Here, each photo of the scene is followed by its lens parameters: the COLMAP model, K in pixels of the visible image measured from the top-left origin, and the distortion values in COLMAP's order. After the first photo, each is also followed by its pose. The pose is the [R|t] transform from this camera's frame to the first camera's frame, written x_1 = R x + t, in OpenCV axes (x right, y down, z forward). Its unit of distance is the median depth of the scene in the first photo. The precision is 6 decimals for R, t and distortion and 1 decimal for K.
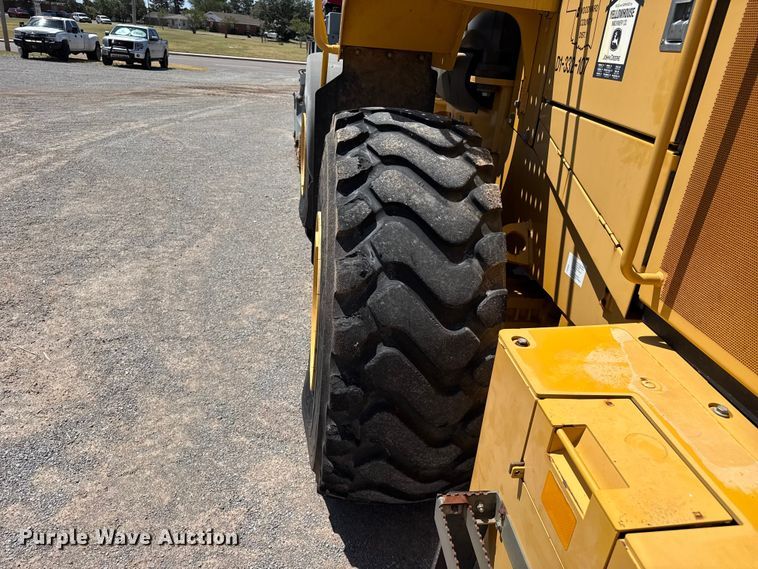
lens RADIAL K [[540.7, 0, 370.6], [0, 540.7, 292.1], [0, 0, 1]] dist [0.035787, -0.041186]
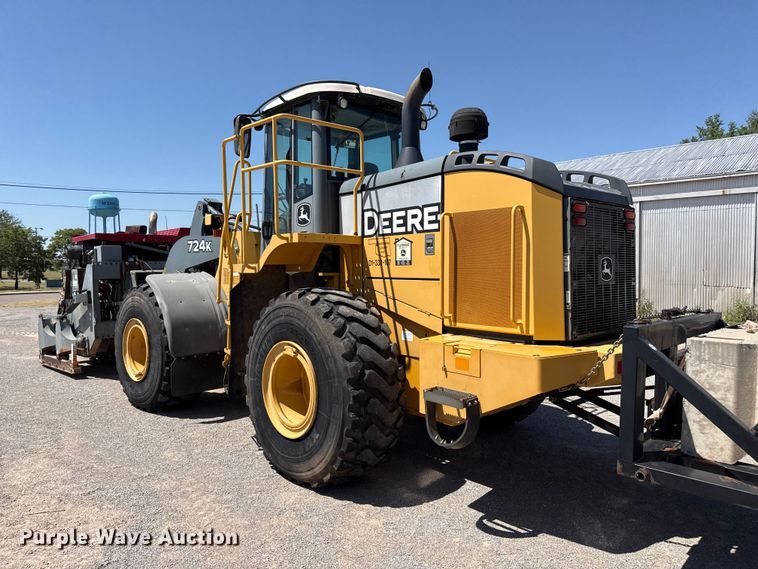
lens RADIAL K [[540.7, 0, 384.5], [0, 540.7, 283.9], [0, 0, 1]] dist [0.035787, -0.041186]
pose [[0.790600, -0.108569, 0.602632, -1.223352], [0.321402, 0.911266, -0.257480, 0.361252], [-0.521203, 0.397250, 0.755340, -0.957436]]
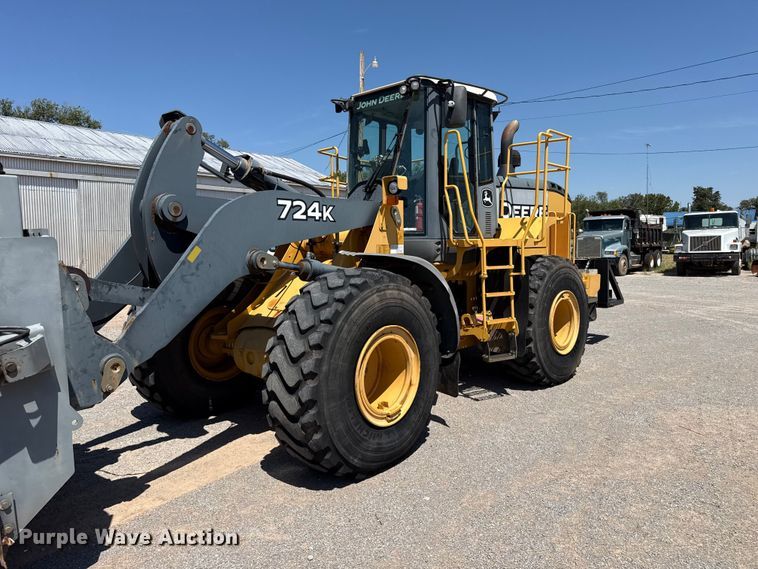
lens RADIAL K [[540.7, 0, 371.0], [0, 540.7, 298.7], [0, 0, 1]] dist [0.035787, -0.041186]
pose [[-0.643901, -0.158385, 0.748536, -2.015872], [0.282035, 0.860309, 0.424646, -2.040845], [-0.711229, 0.484544, -0.509284, 4.027077]]
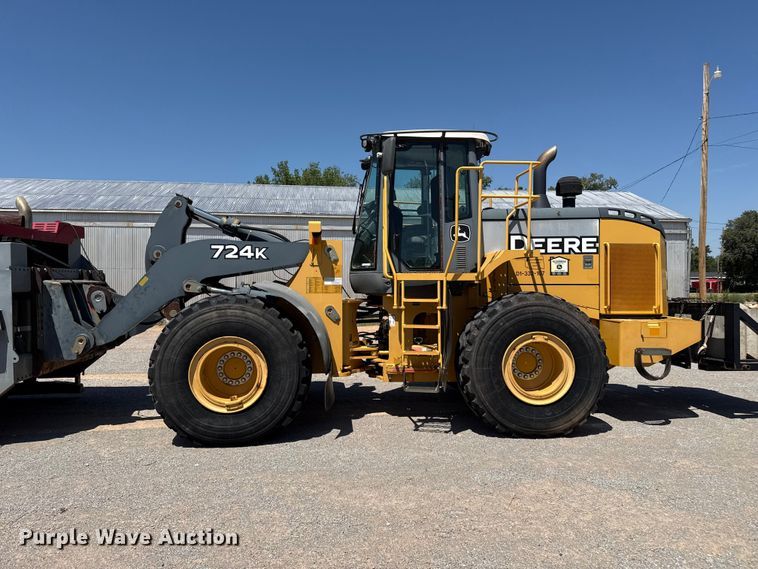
lens RADIAL K [[540.7, 0, 376.7], [0, 540.7, 282.1], [0, 0, 1]] dist [0.035787, -0.041186]
pose [[0.051359, -0.087090, 0.994876, -3.361193], [0.424707, 0.903524, 0.057168, -1.035899], [-0.903873, 0.419594, 0.083392, 1.700251]]
